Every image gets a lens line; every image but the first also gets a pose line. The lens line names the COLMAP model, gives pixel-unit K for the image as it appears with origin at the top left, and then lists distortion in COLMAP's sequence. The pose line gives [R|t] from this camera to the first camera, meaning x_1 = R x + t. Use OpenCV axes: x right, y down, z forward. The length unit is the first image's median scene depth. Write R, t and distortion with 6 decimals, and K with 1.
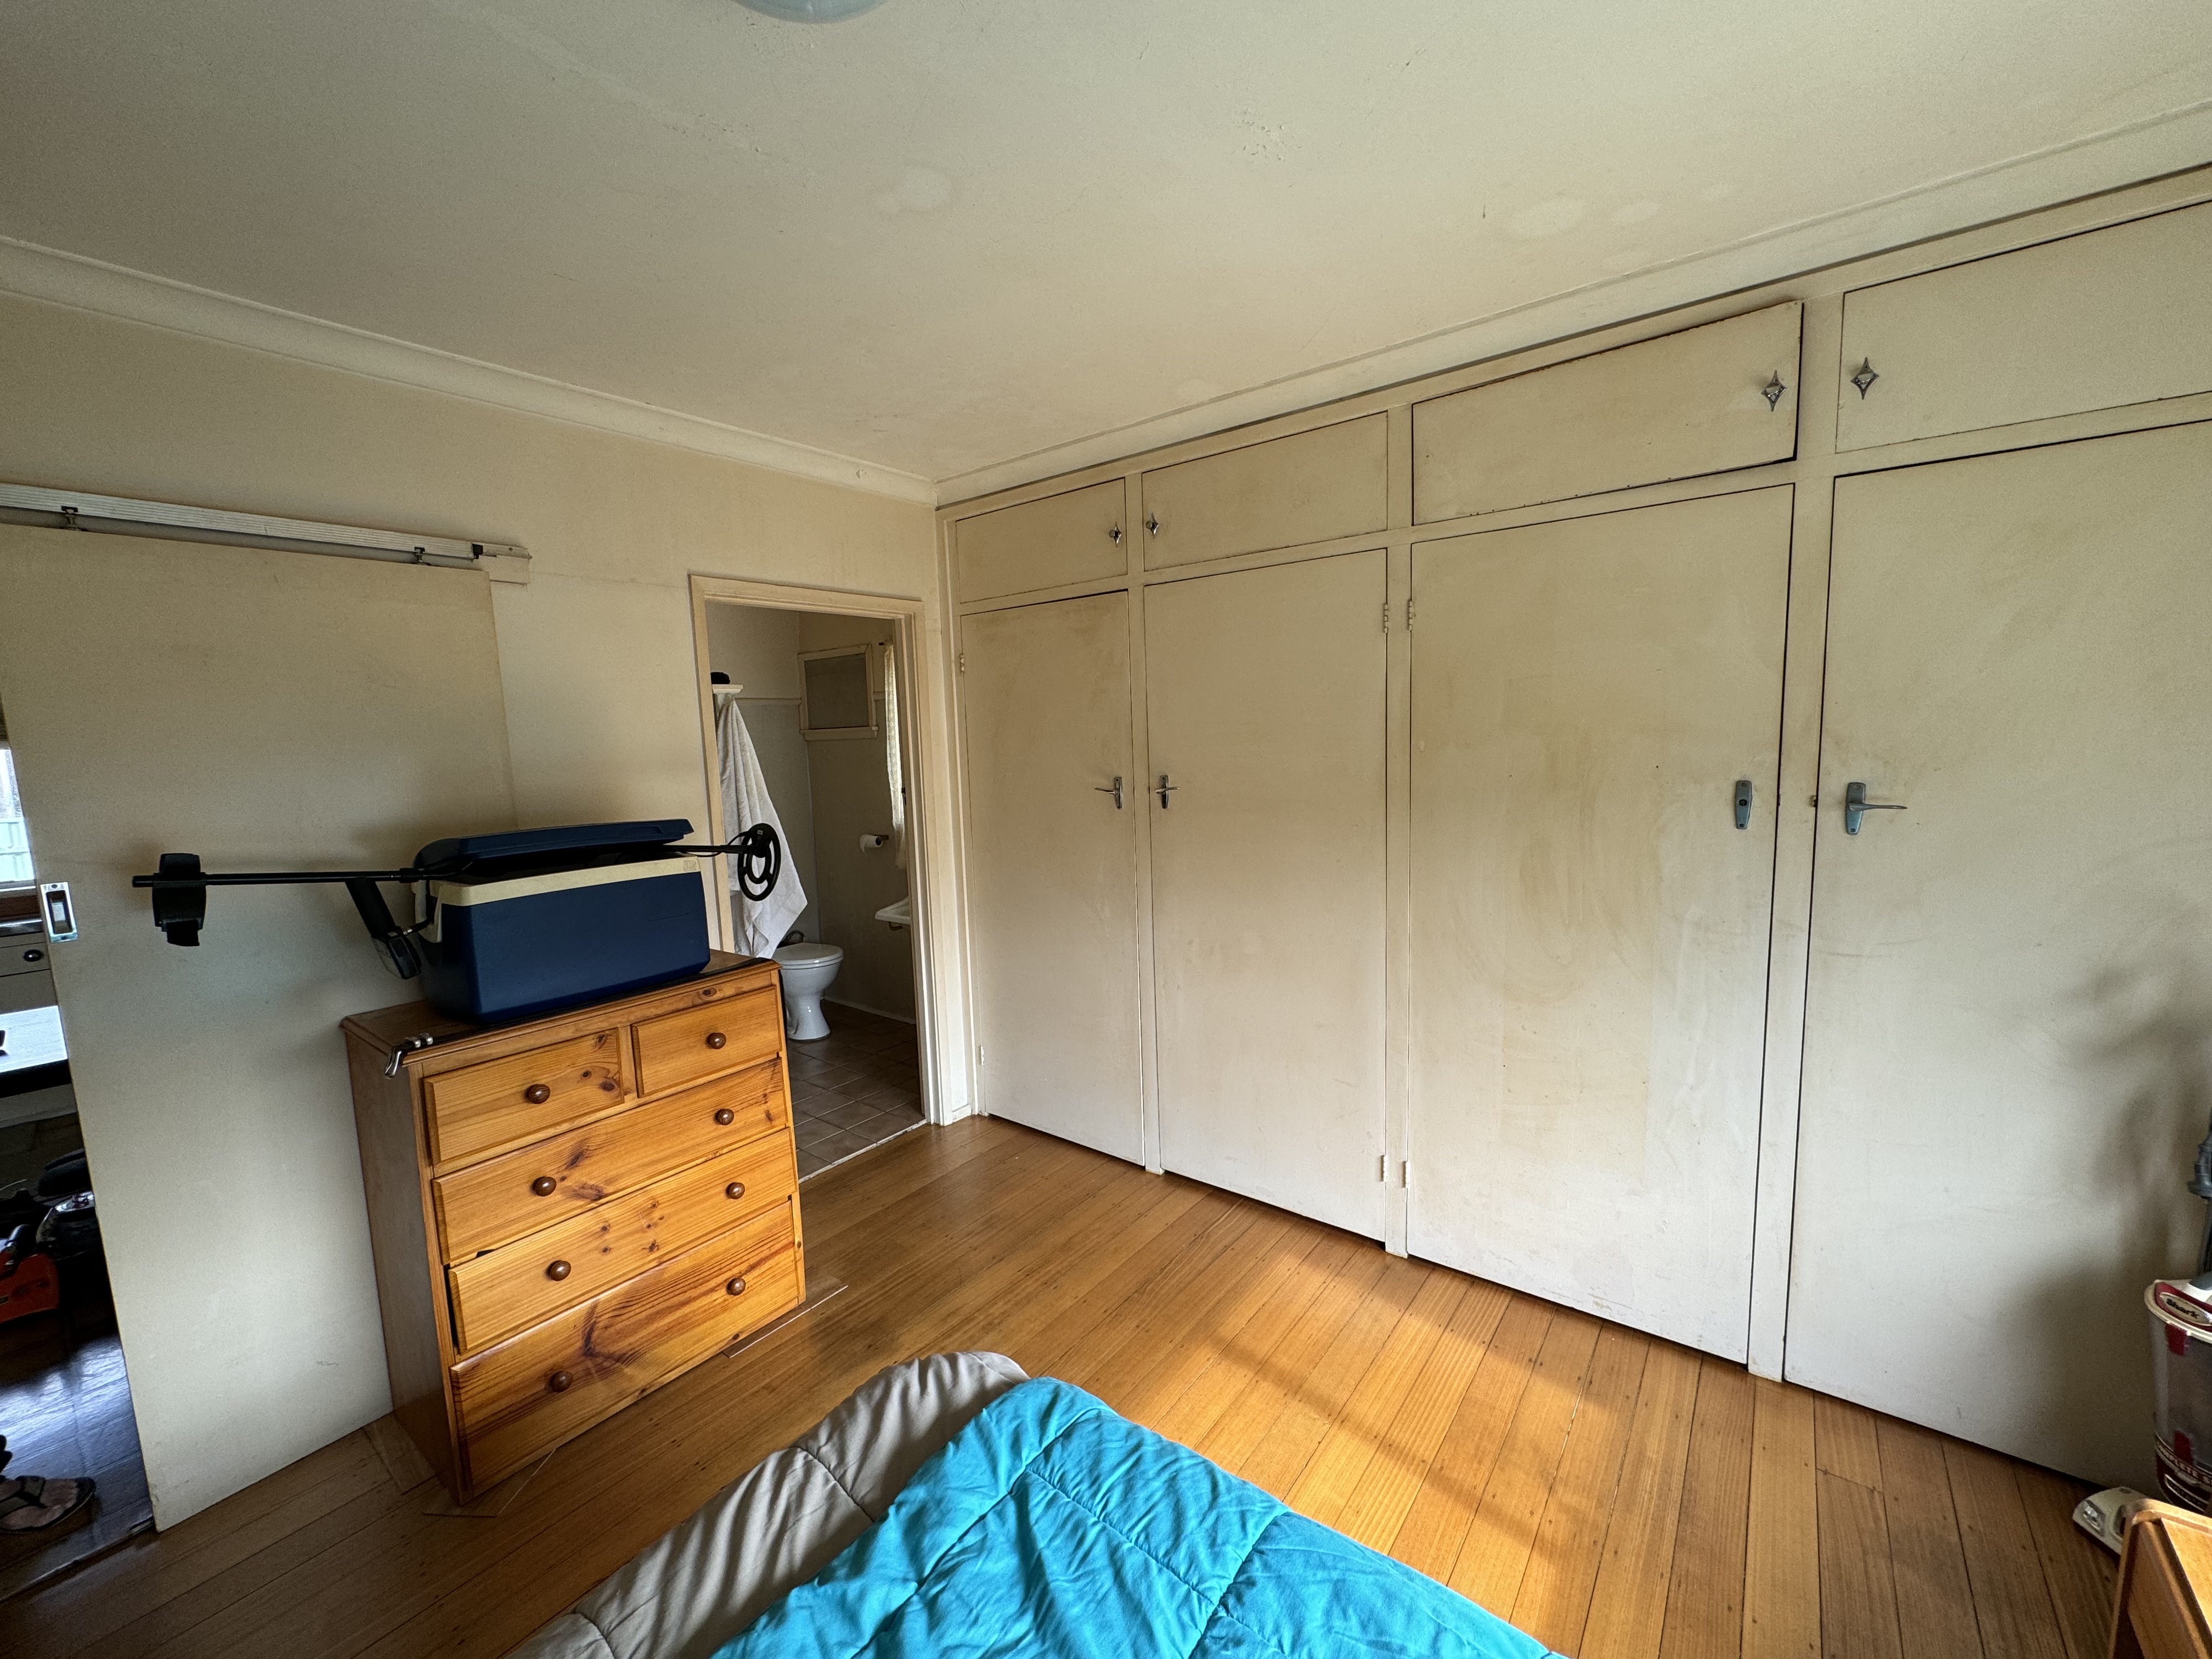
lens RADIAL K [[880.1, 0, 1106.0], [0, 880.1, 829.5], [0, 0, 1]] dist [-0.002572, 0.000785]
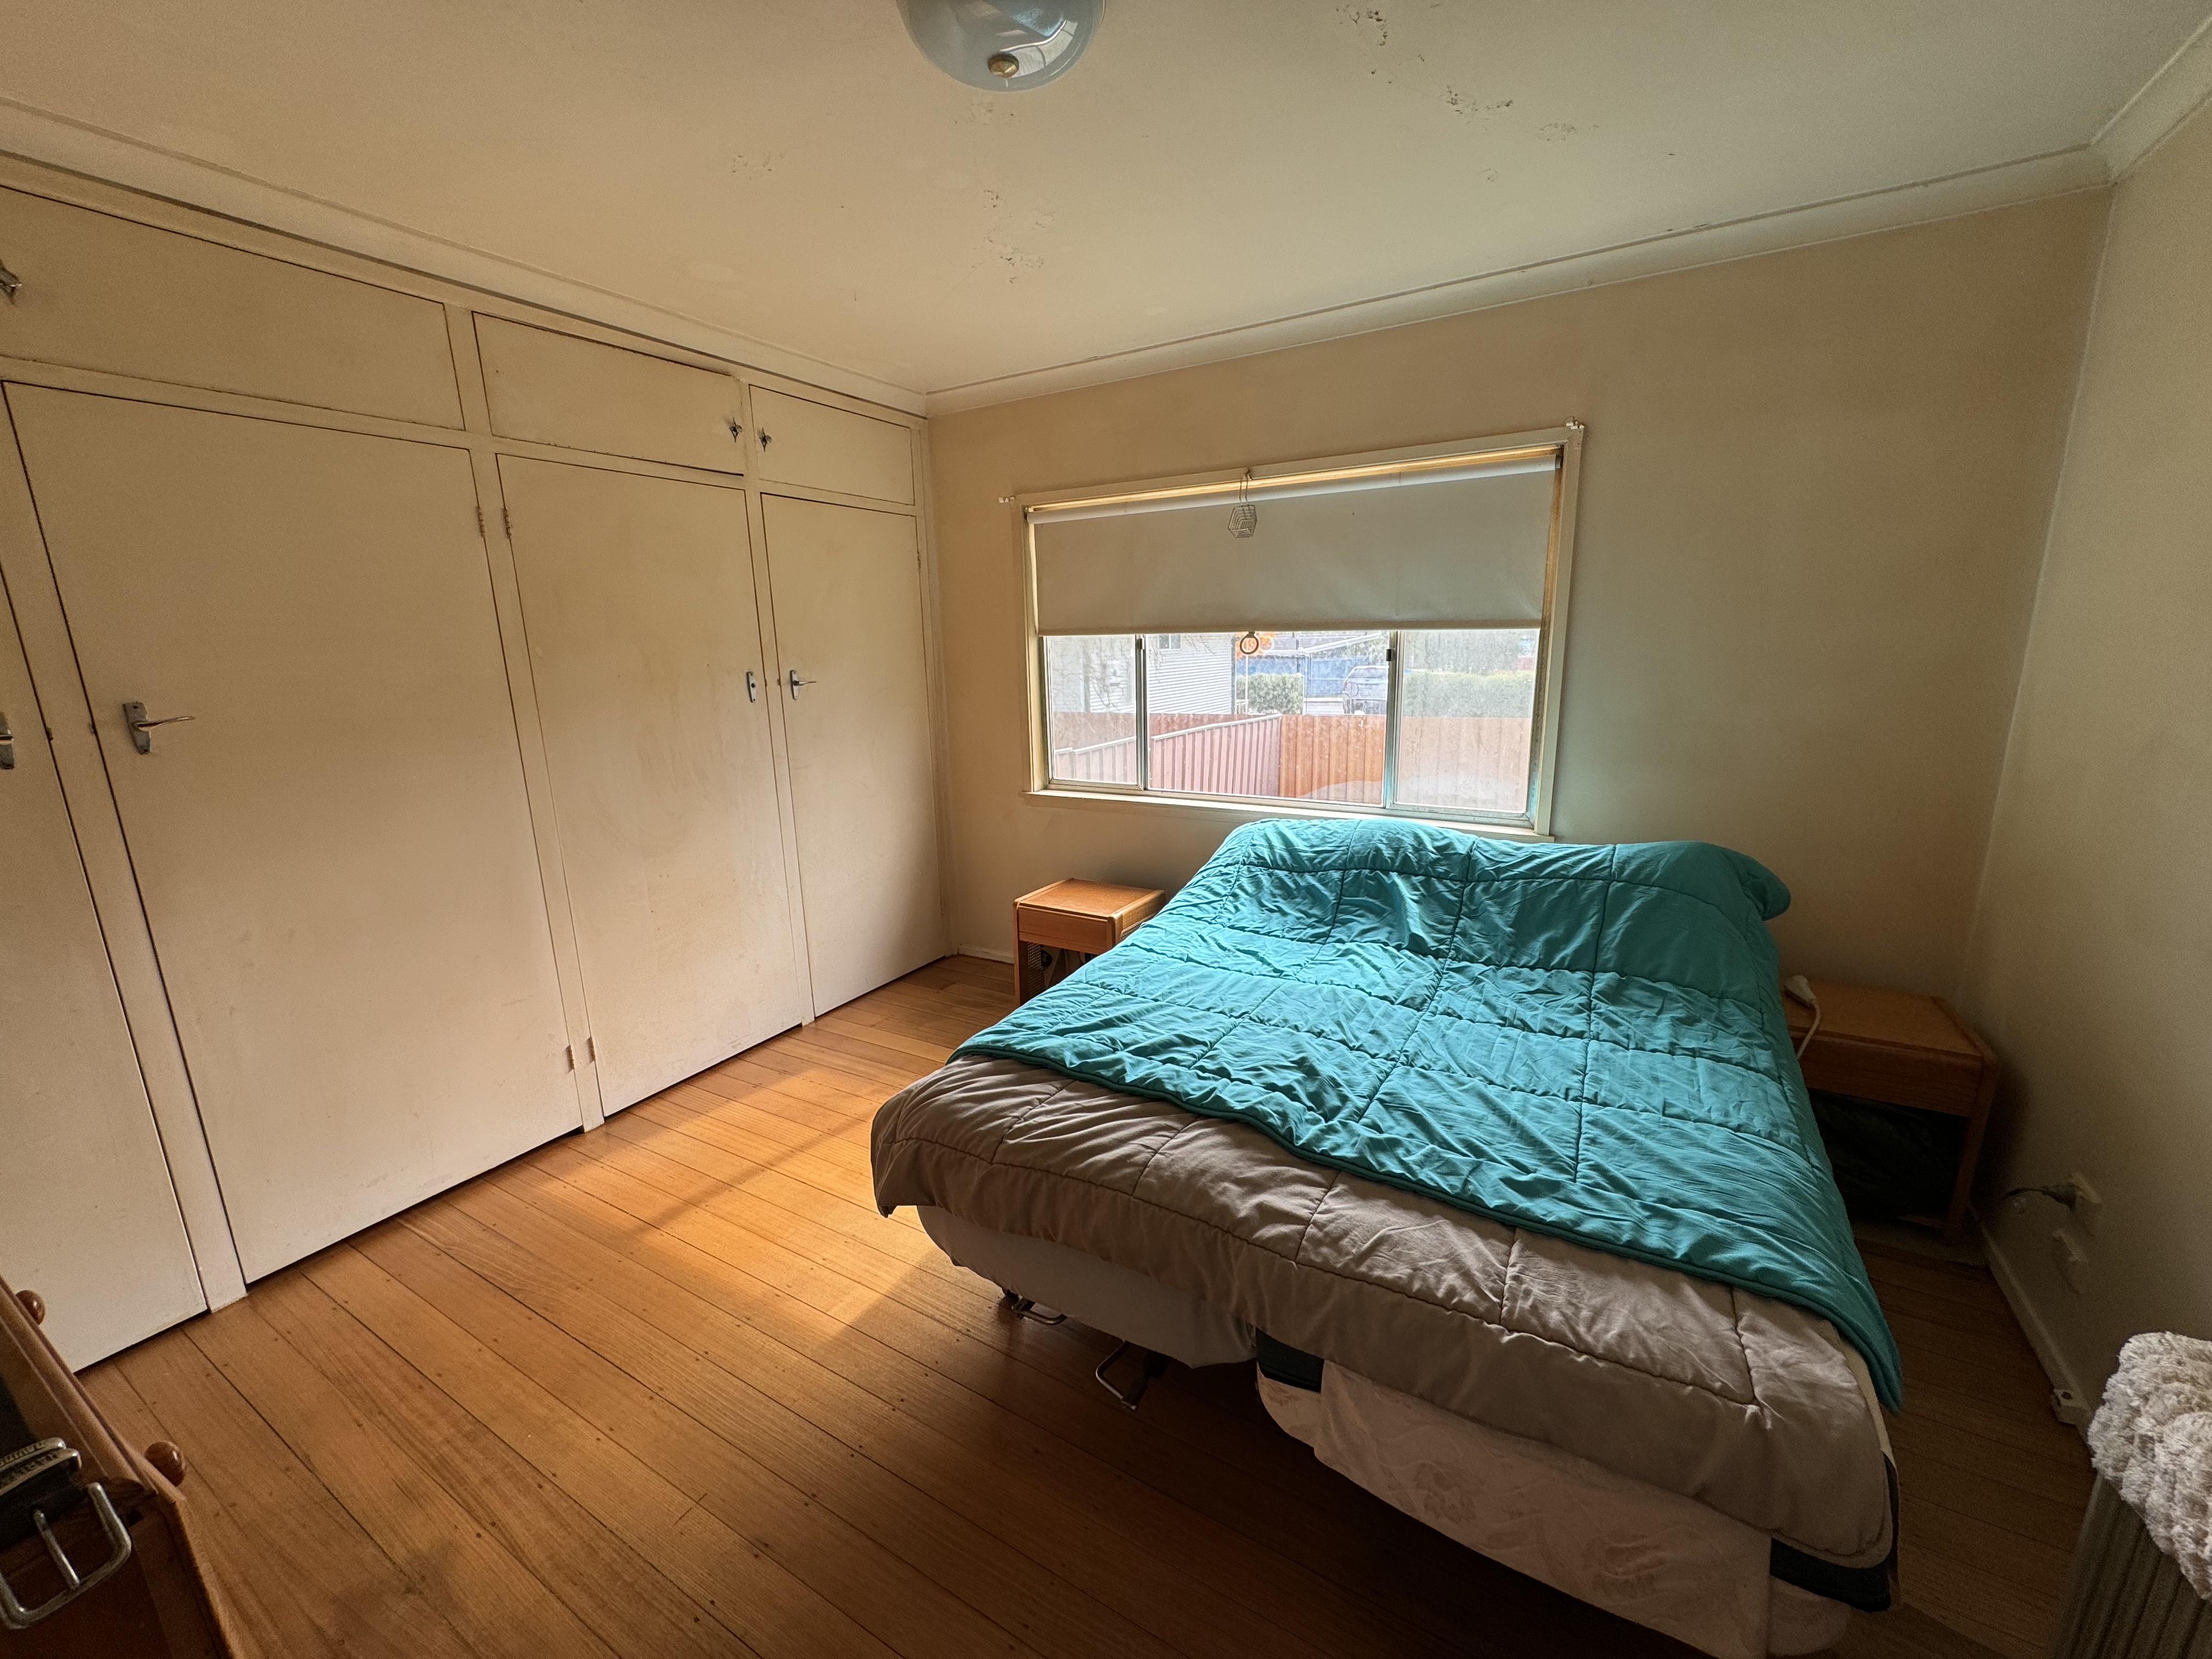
lens RADIAL K [[880.1, 0, 1106.0], [0, 880.1, 829.5], [0, 0, 1]] dist [-0.002572, 0.000785]
pose [[-0.124990, -0.173059, 0.976948, -0.897586], [0.144150, 0.971054, 0.190457, 0.011760], [-0.981630, 0.164633, -0.096426, 0.508463]]
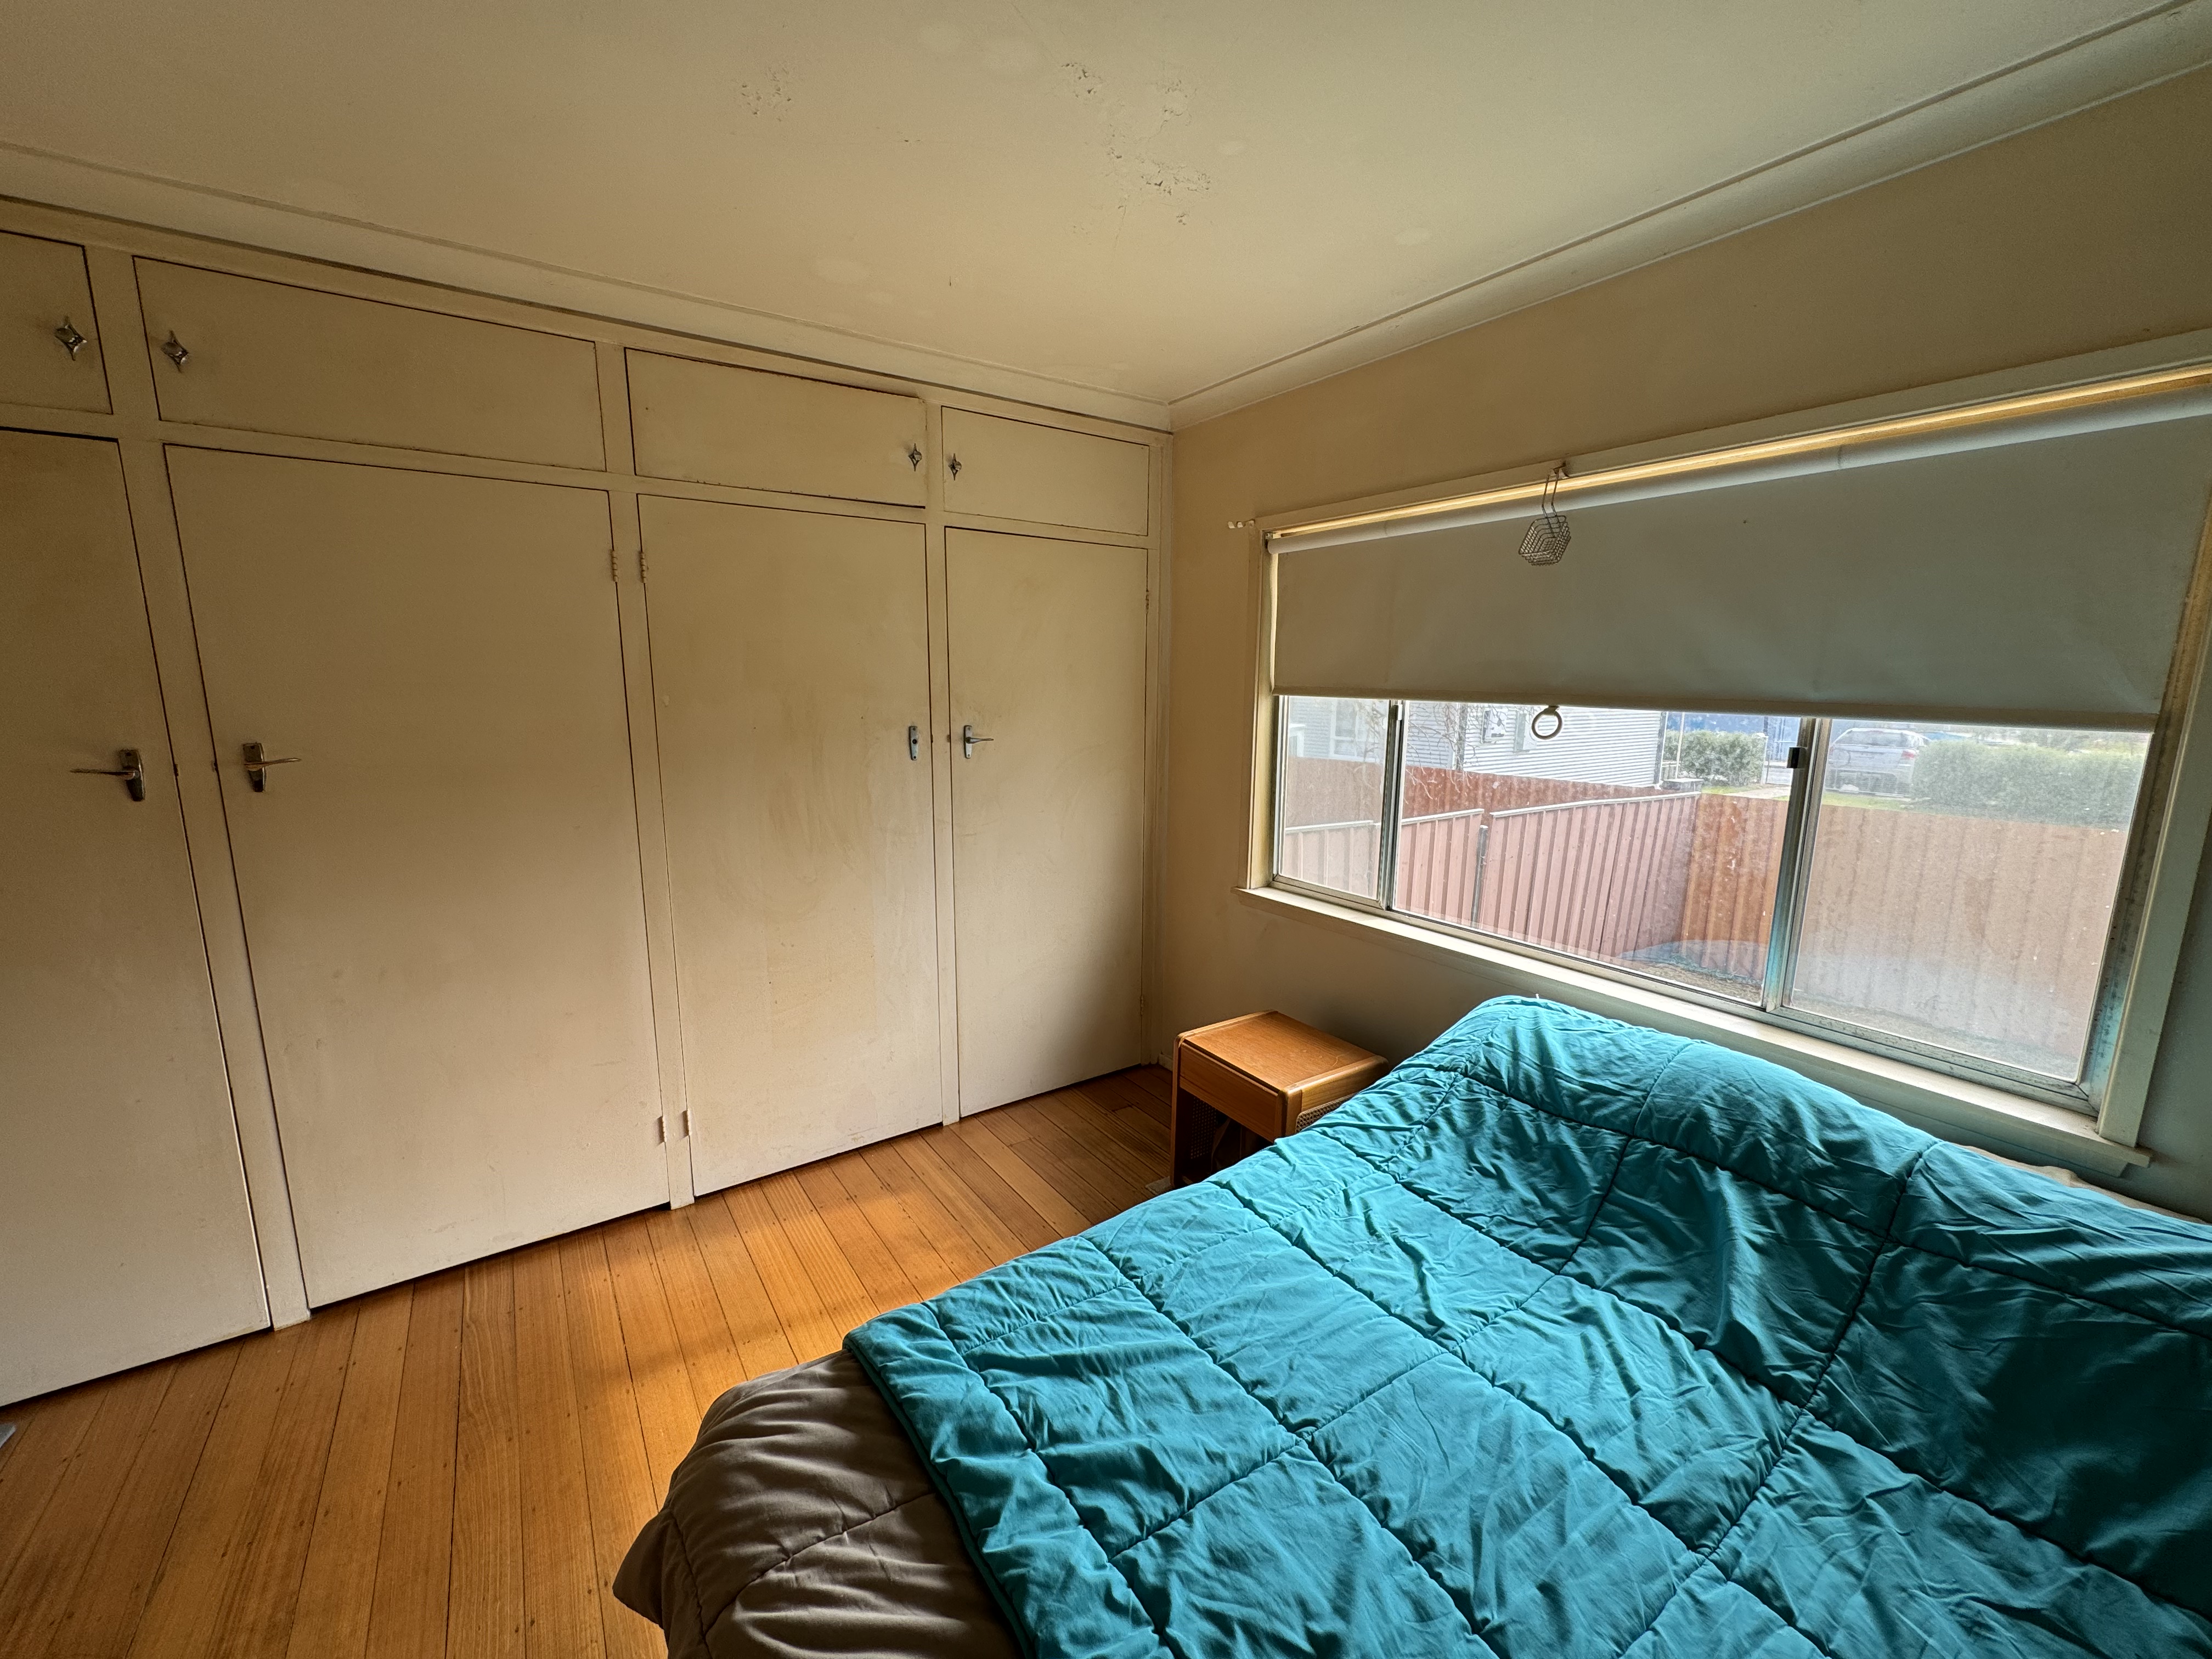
lens RADIAL K [[880.1, 0, 1106.0], [0, 880.1, 829.5], [0, 0, 1]] dist [-0.002572, 0.000785]
pose [[0.304062, -0.126872, 0.944166, -0.507910], [0.094064, 0.990247, 0.102771, -0.005224], [-0.947997, 0.057563, 0.313030, 0.235268]]
